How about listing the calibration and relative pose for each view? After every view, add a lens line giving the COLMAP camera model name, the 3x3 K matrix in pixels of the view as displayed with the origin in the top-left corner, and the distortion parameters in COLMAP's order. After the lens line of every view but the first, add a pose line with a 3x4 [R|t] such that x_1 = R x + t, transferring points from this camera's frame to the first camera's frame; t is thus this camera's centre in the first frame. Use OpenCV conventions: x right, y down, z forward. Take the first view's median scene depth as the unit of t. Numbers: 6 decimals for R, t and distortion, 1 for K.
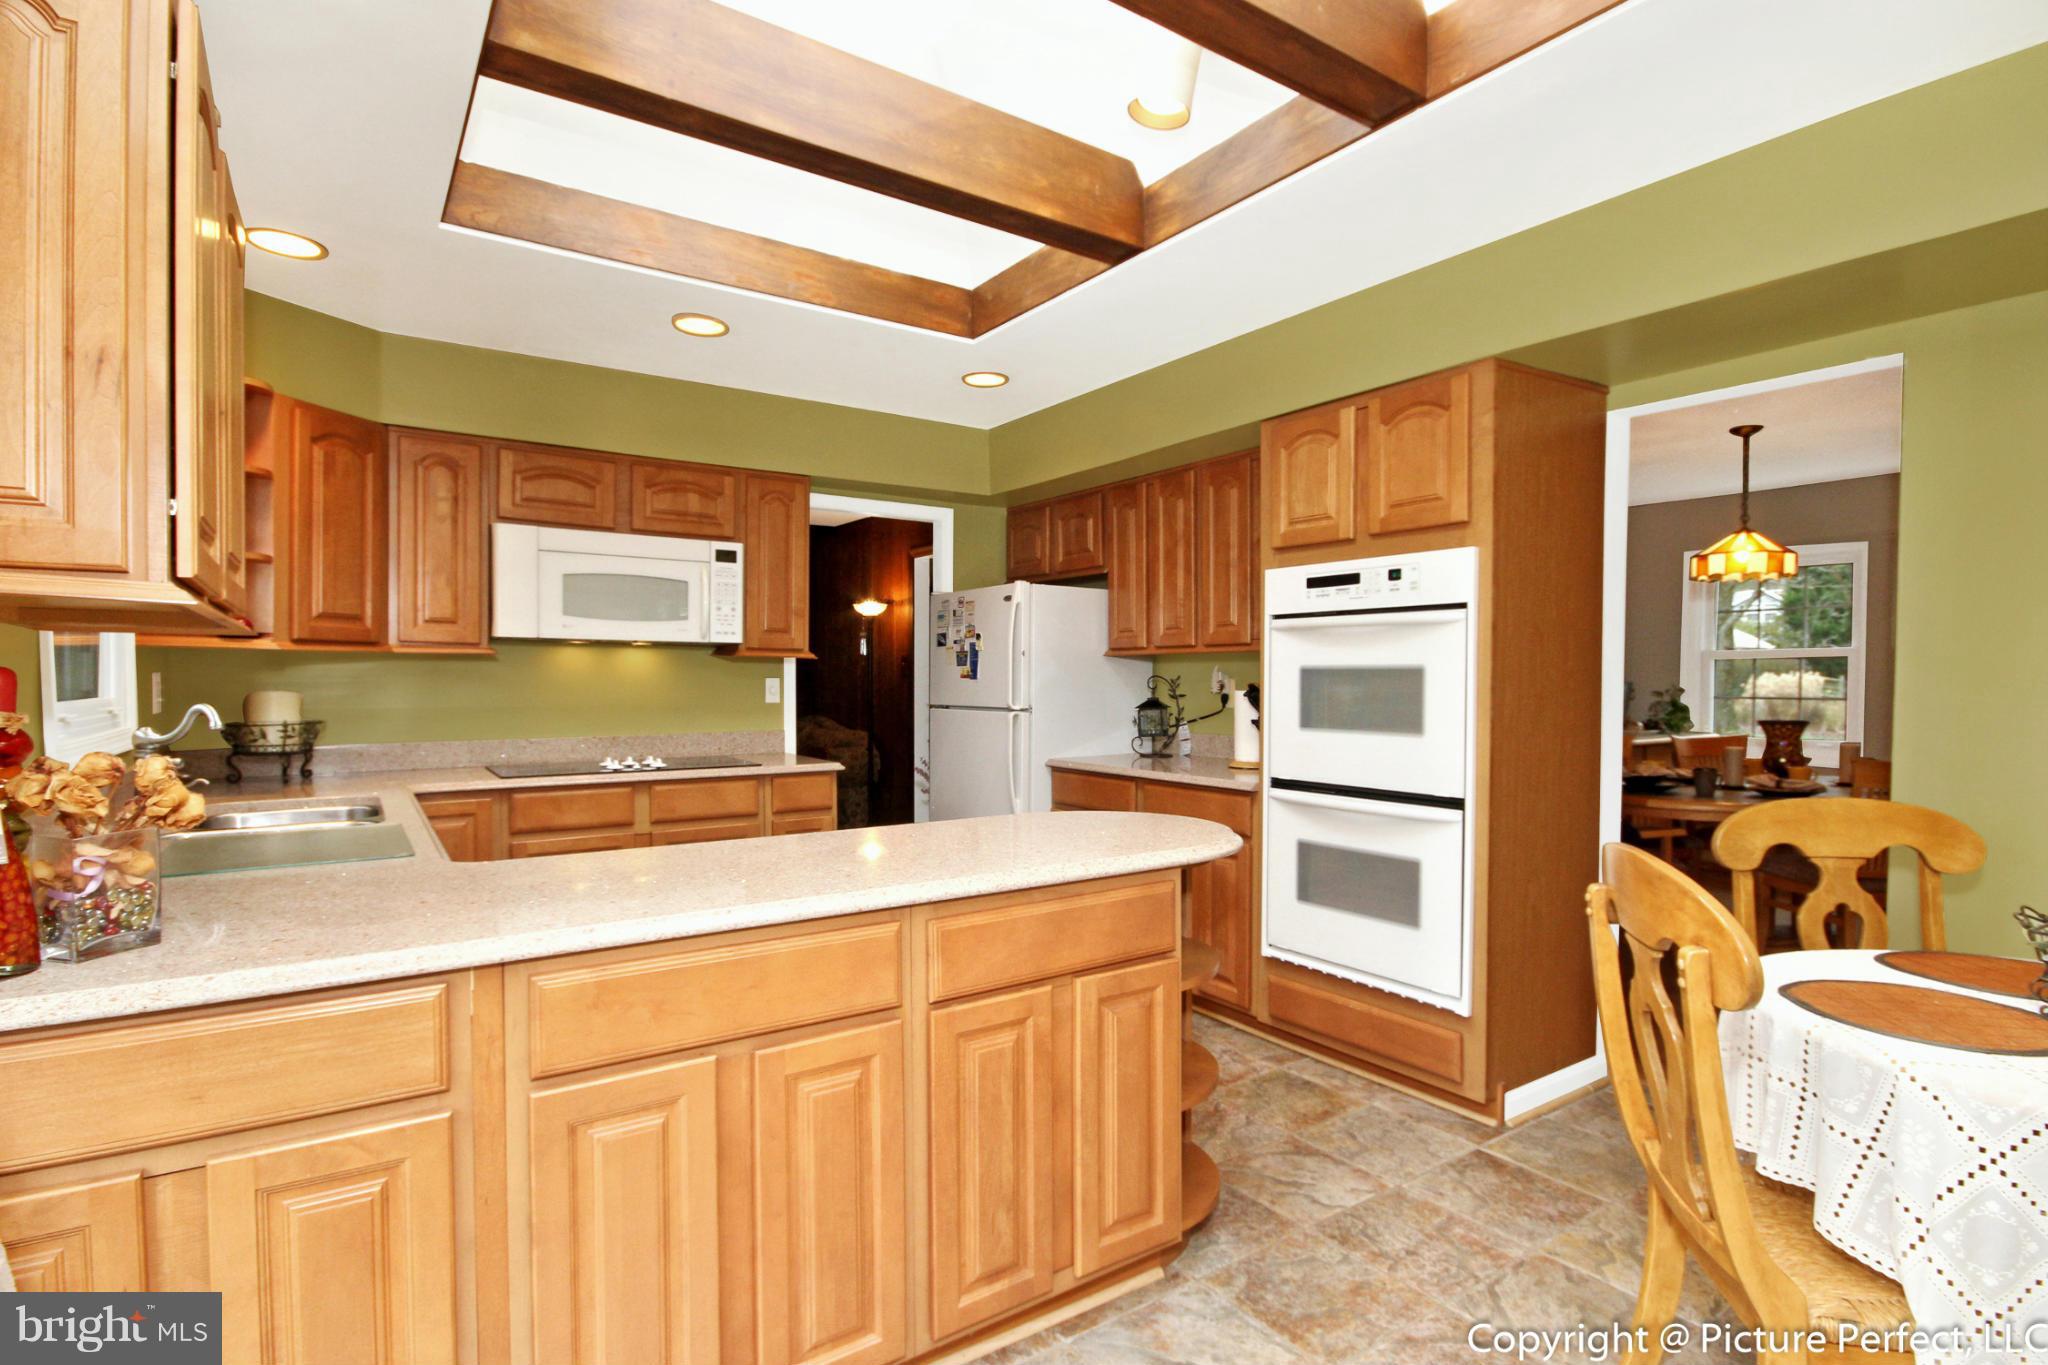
lens RADIAL K [[1024.9, 0, 1024.0], [0, 1024.9, 682.5], [0, 0, 1]] dist [-0.000347, 0.000007]
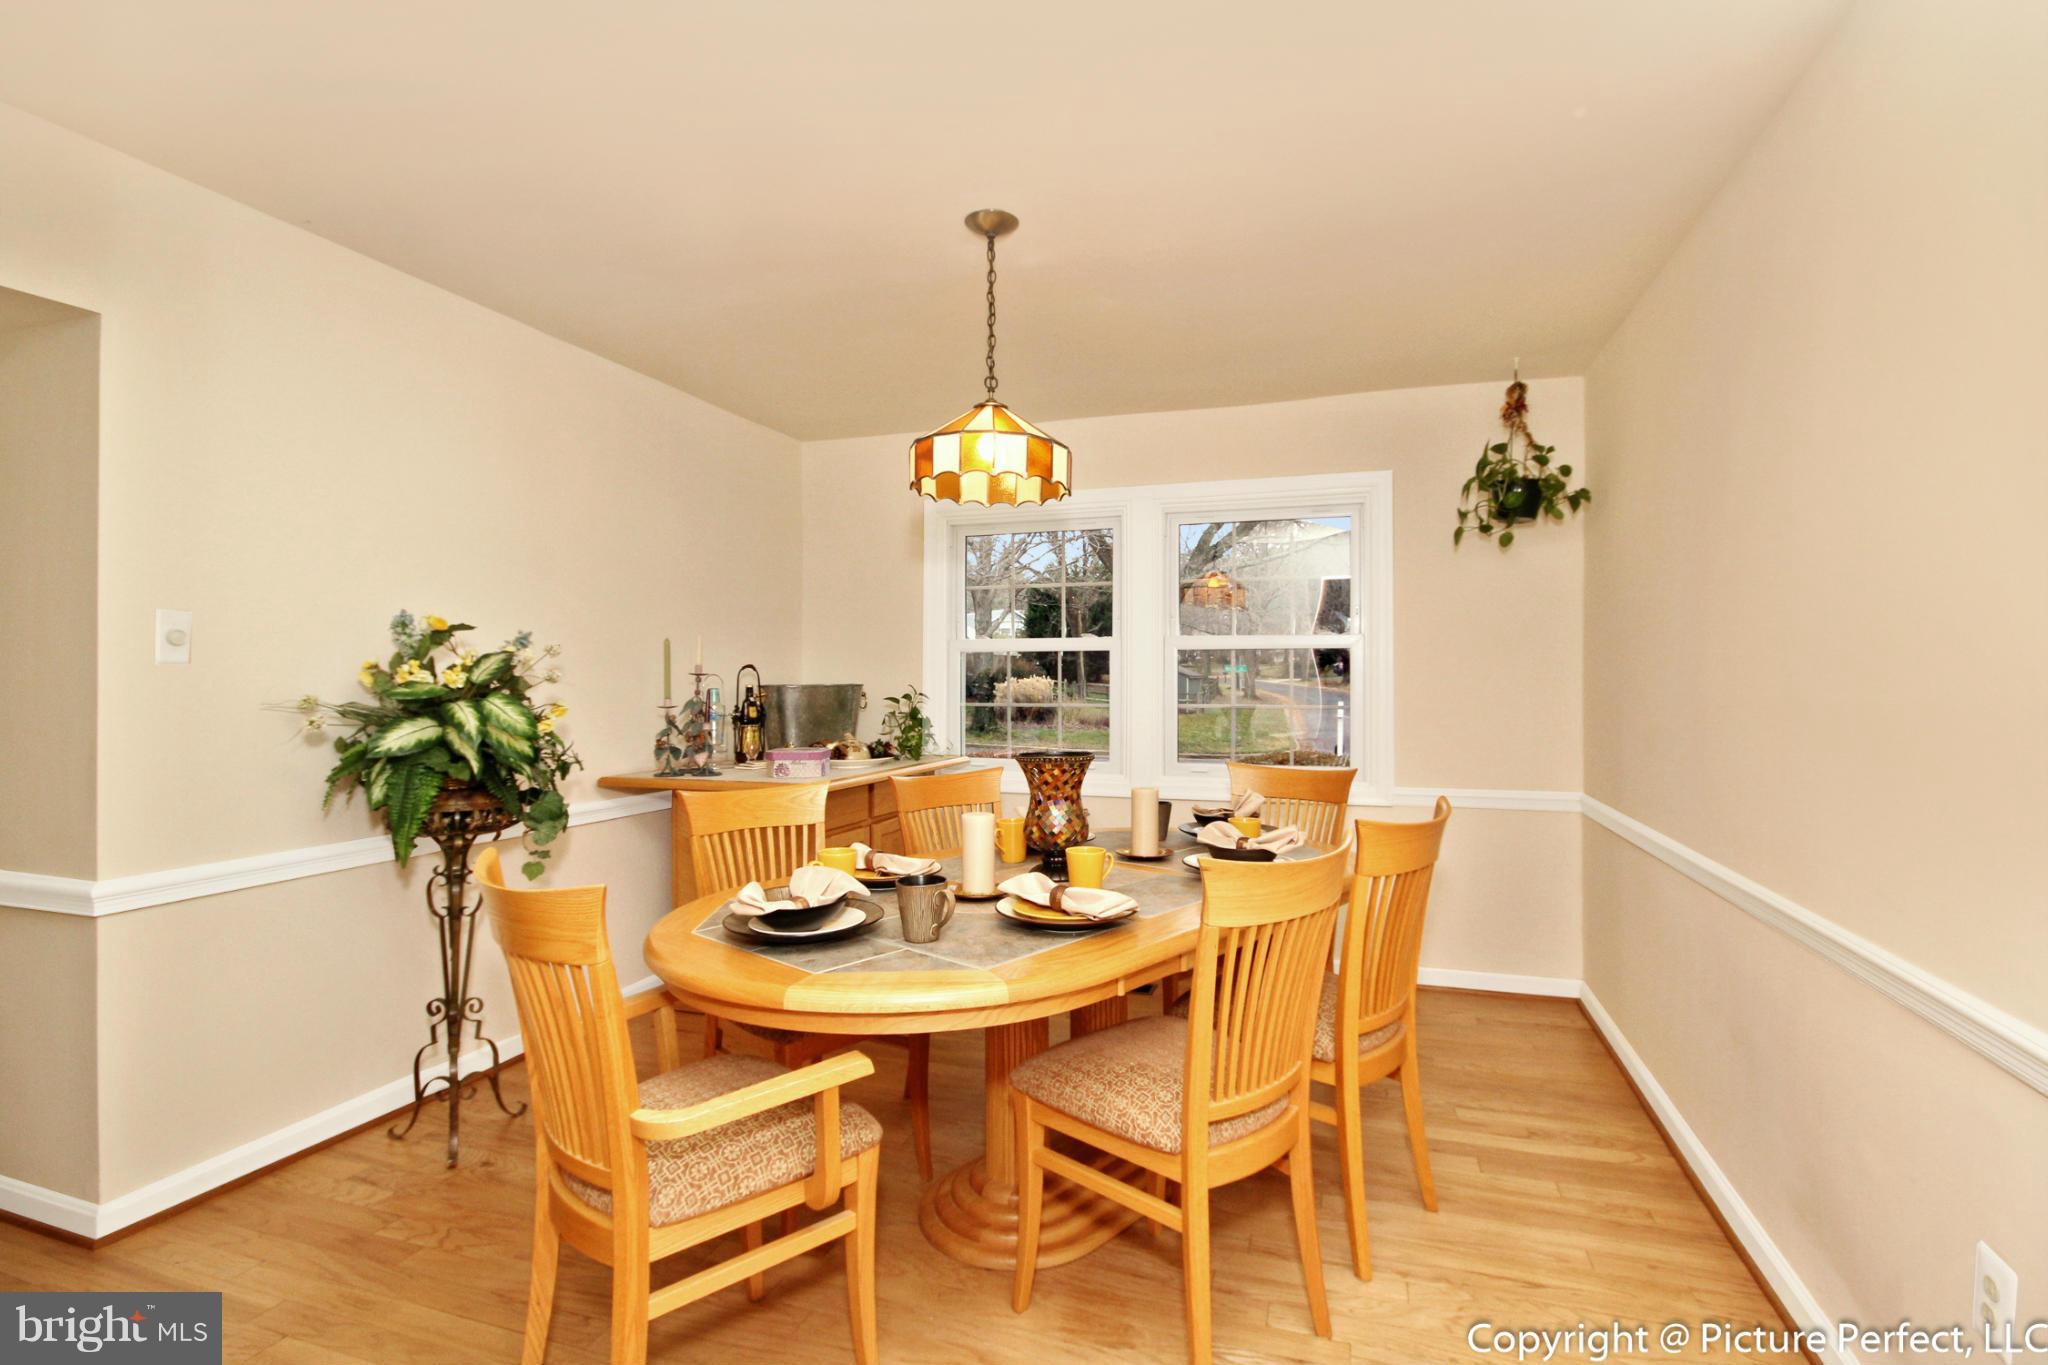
lens RADIAL K [[969.3, 0, 1024.0], [0, 969.3, 682.5], [0, 0, 1]] dist [0.000246, 0.000126]
pose [[0.804141, -0.009271, 0.594367, 0.942068], [0.012568, 0.999920, -0.001408, 0.002638], [-0.594306, 0.008602, 0.804193, 1.325587]]
